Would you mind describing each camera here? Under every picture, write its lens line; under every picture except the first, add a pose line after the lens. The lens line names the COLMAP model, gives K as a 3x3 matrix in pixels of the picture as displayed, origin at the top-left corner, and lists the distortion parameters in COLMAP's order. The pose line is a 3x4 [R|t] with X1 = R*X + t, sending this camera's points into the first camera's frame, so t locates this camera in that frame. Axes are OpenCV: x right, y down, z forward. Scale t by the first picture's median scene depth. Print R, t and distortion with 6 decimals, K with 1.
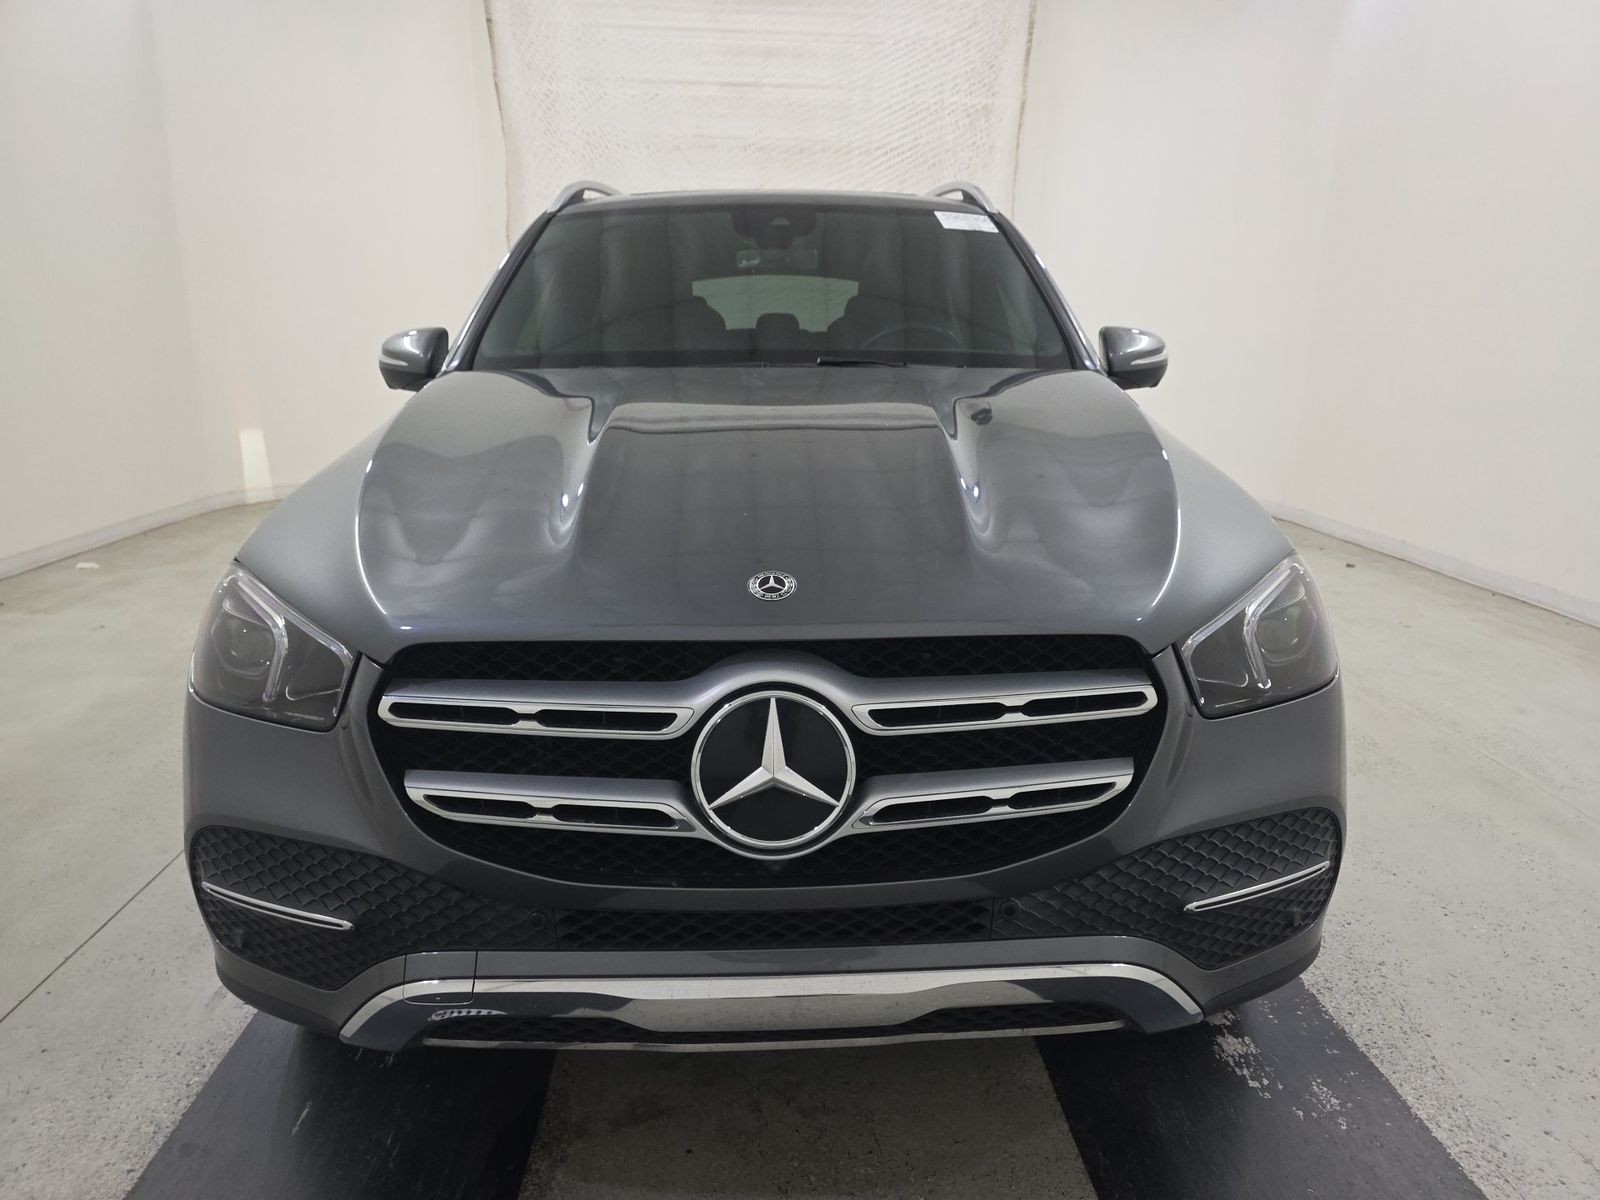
lens RADIAL K [[1065.1, 0, 801.8], [0, 1065.1, 608.4], [0, 0, 1]] dist [0.022247, -0.018527]
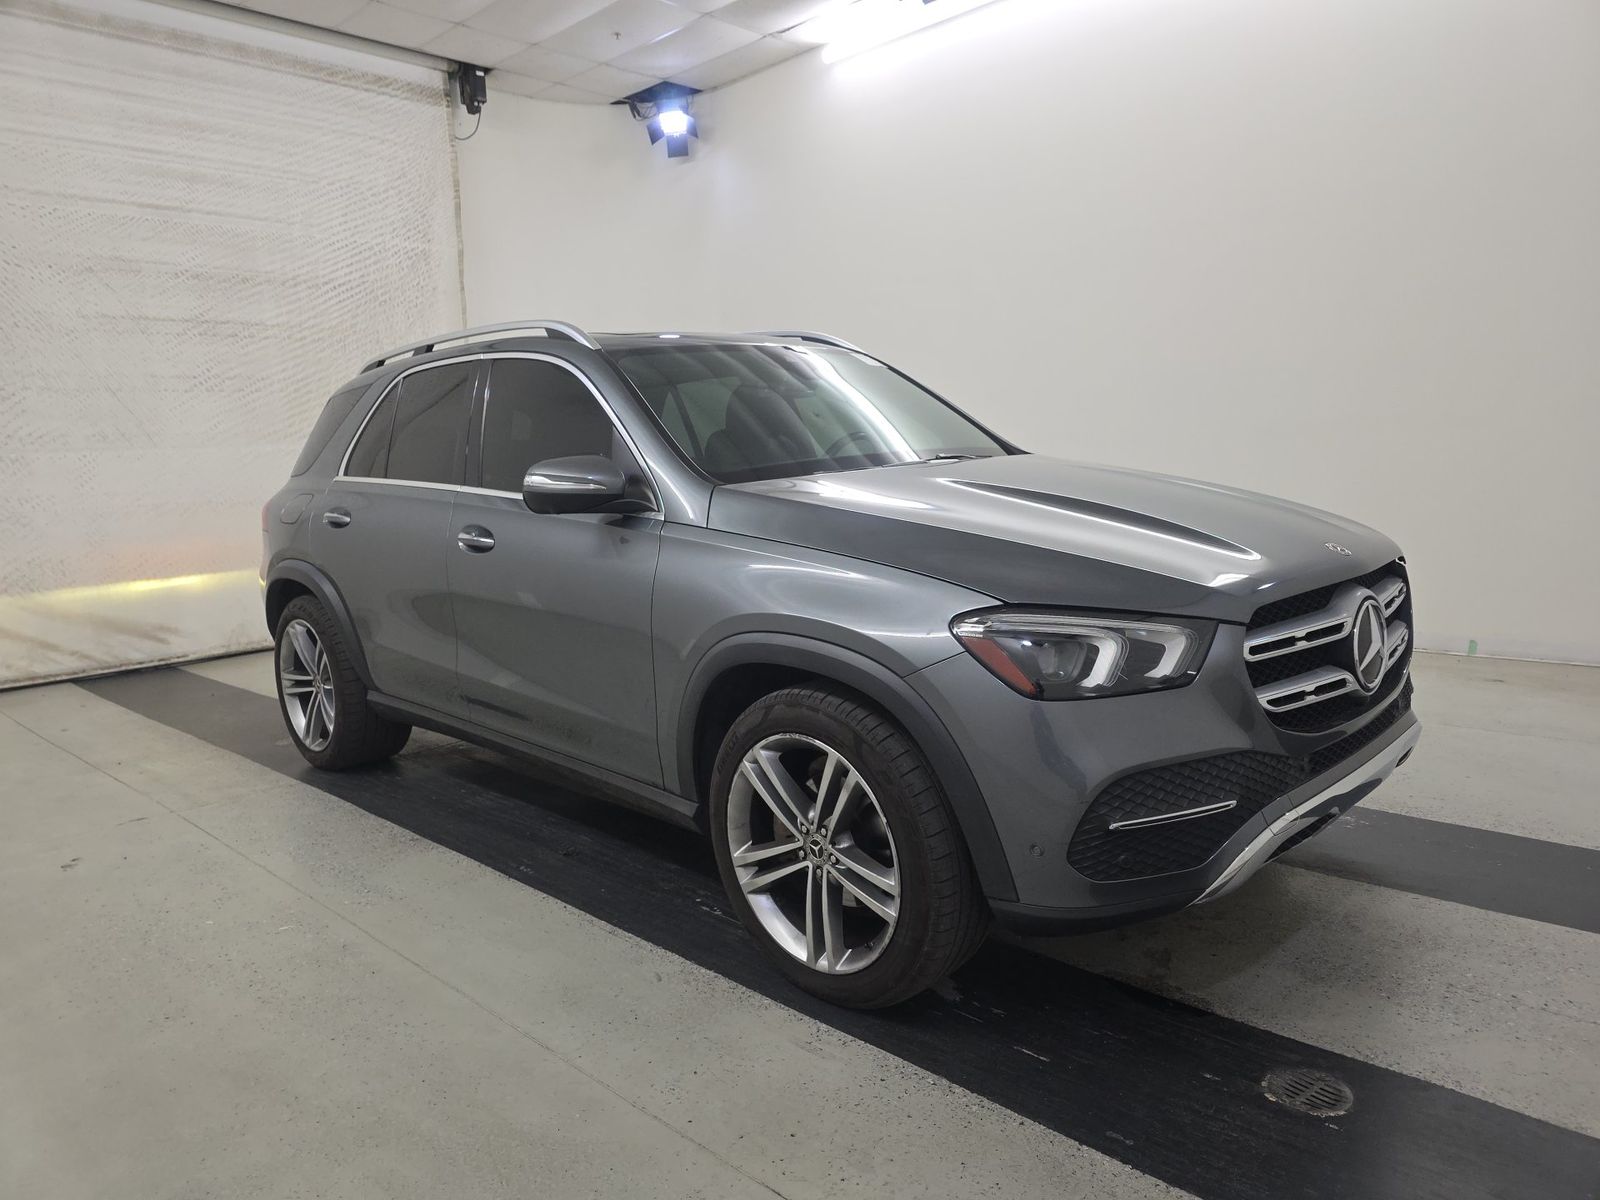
lens RADIAL K [[1065.1, 0, 803.3], [0, 1065.1, 596.6], [0, 0, 1]] dist [0.022247, -0.018527]
pose [[0.737996, -0.139498, 0.660229, -0.300663], [0.220849, 0.974447, -0.040975, -0.010958], [-0.637642, 0.176051, 0.749946, 0.029918]]
